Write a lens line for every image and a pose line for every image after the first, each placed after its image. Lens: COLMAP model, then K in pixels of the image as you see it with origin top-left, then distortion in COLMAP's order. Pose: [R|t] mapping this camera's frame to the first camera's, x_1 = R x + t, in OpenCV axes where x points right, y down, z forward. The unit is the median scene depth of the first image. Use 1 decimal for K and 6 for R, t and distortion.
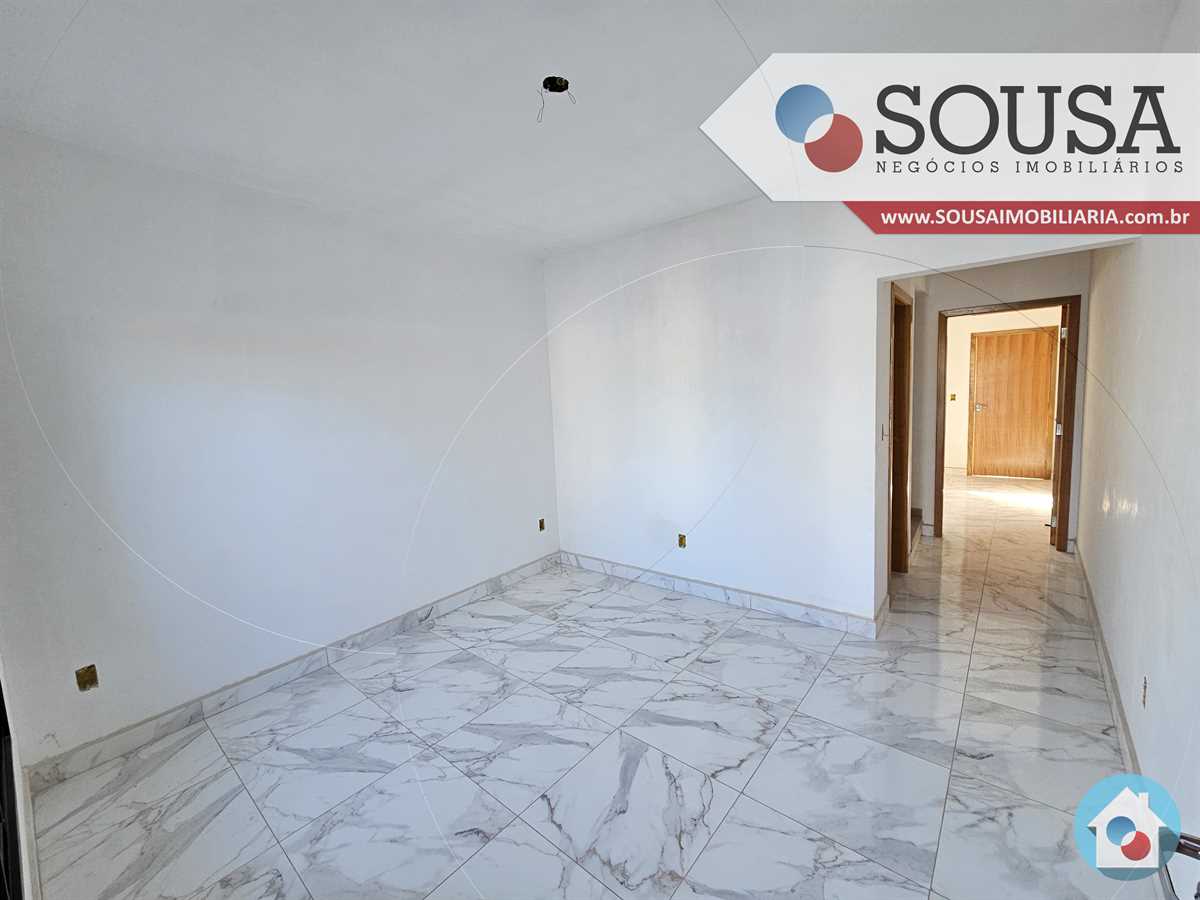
lens RADIAL K [[490.8, 0, 600.0], [0, 490.8, 450.0], [0, 0, 1]] dist [0.001981, 0.000264]
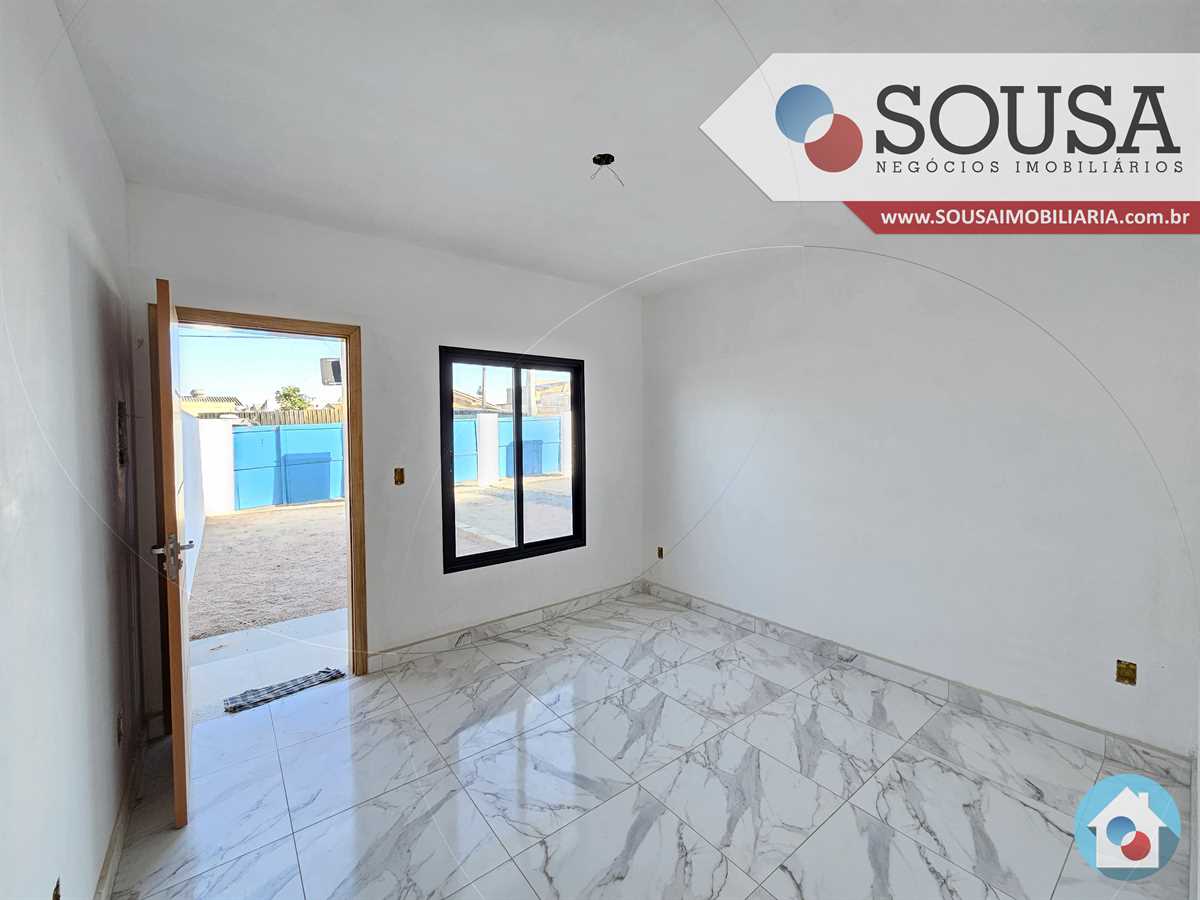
lens RADIAL K [[490.8, 0, 600.0], [0, 490.8, 450.0], [0, 0, 1]] dist [0.001981, 0.000264]
pose [[-0.204602, 0.093135, -0.974404, 0.733895], [-0.094665, 0.988914, 0.114399, -0.131462], [0.974257, 0.115649, -0.193517, 0.842335]]
